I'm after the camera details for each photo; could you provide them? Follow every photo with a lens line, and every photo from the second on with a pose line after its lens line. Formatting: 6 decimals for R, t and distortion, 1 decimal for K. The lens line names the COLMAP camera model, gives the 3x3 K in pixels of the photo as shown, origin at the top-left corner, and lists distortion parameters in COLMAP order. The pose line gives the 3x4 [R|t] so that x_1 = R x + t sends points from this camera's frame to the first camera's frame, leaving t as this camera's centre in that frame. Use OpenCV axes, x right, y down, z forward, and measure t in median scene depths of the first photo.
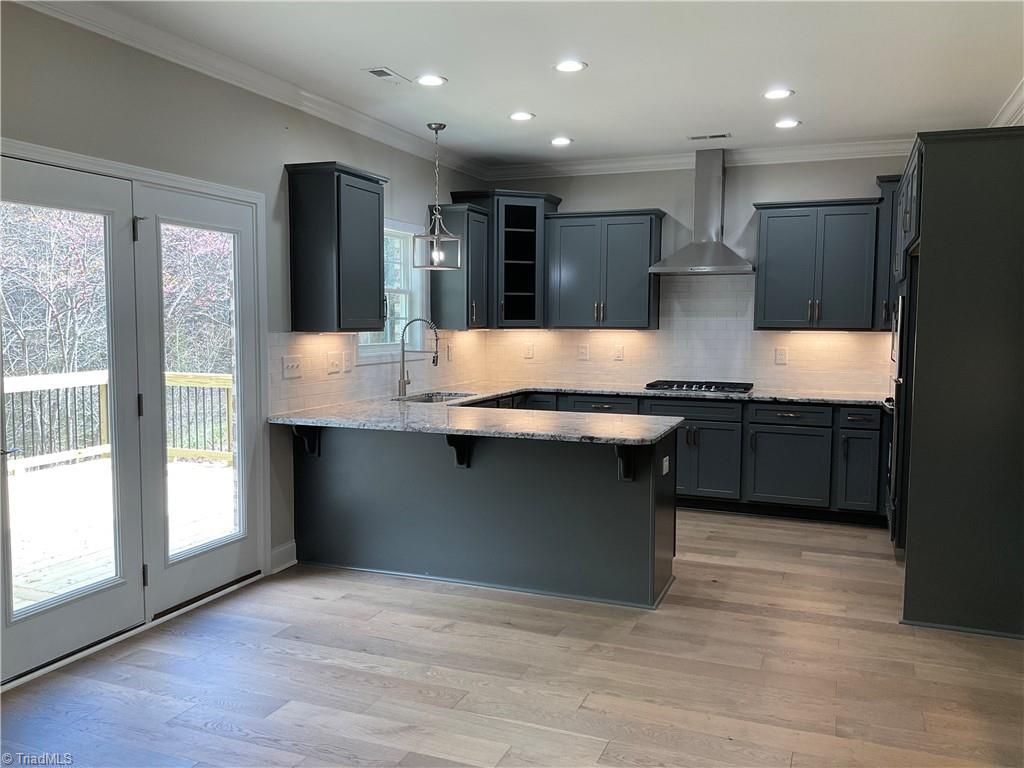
lens RADIAL K [[848.4, 0, 512.0], [0, 848.4, 384.0], [0, 0, 1]] dist [0.129680, -0.294518]
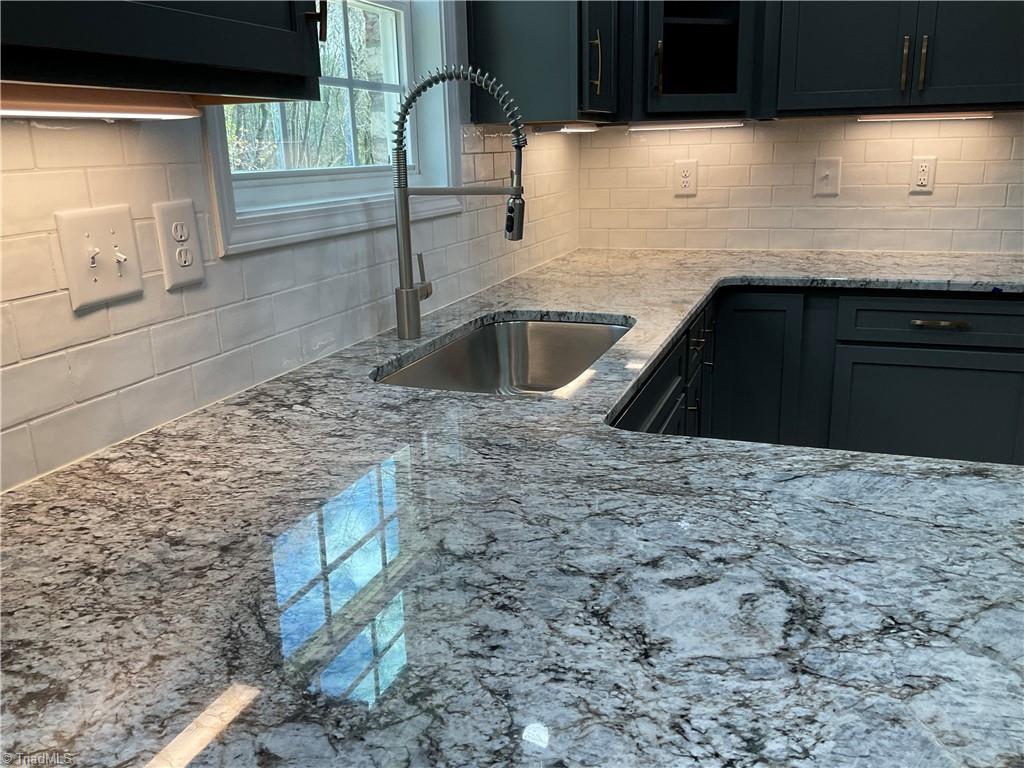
lens RADIAL K [[848.4, 0, 512.0], [0, 848.4, 384.0], [0, 0, 1]] dist [0.129680, -0.294518]
pose [[0.999143, -0.038991, 0.013918, -0.098086], [0.035653, 0.981241, 0.189462, -0.028193], [-0.021044, -0.188803, 0.981789, 0.700718]]
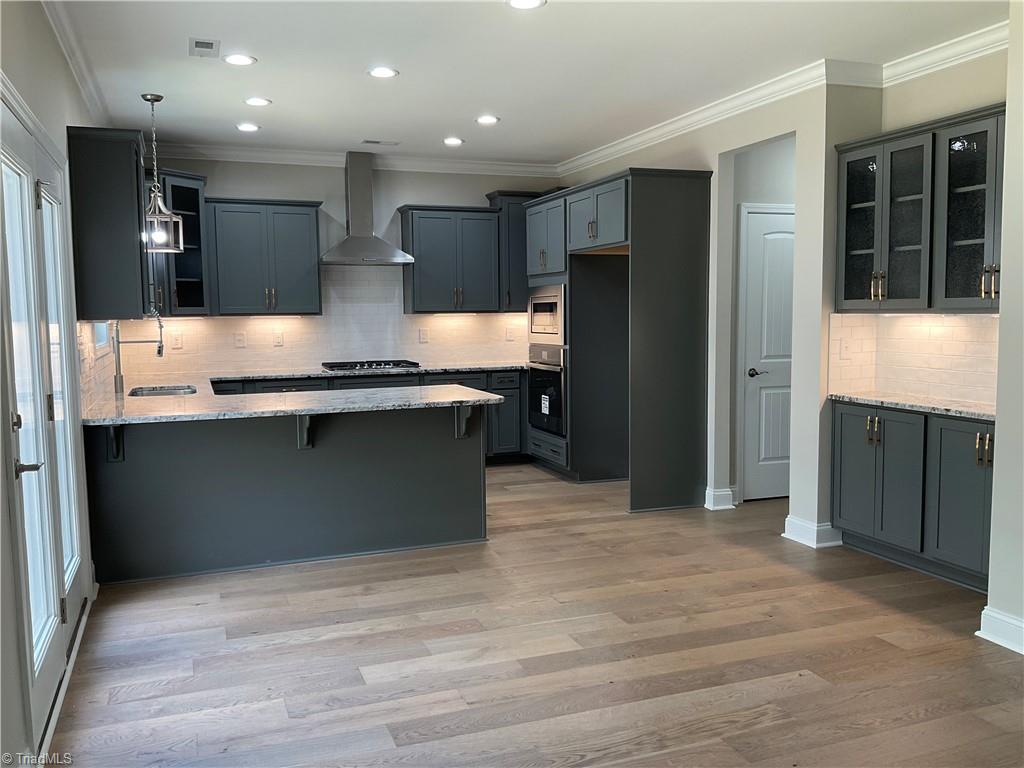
lens RADIAL K [[848.4, 0, 512.0], [0, 848.4, 384.0], [0, 0, 1]] dist [0.129680, -0.294518]
pose [[0.738684, -0.074235, 0.669951, -0.436684], [0.069601, 0.997004, 0.033732, 0.003072], [-0.670448, 0.021713, 0.741638, 0.056912]]
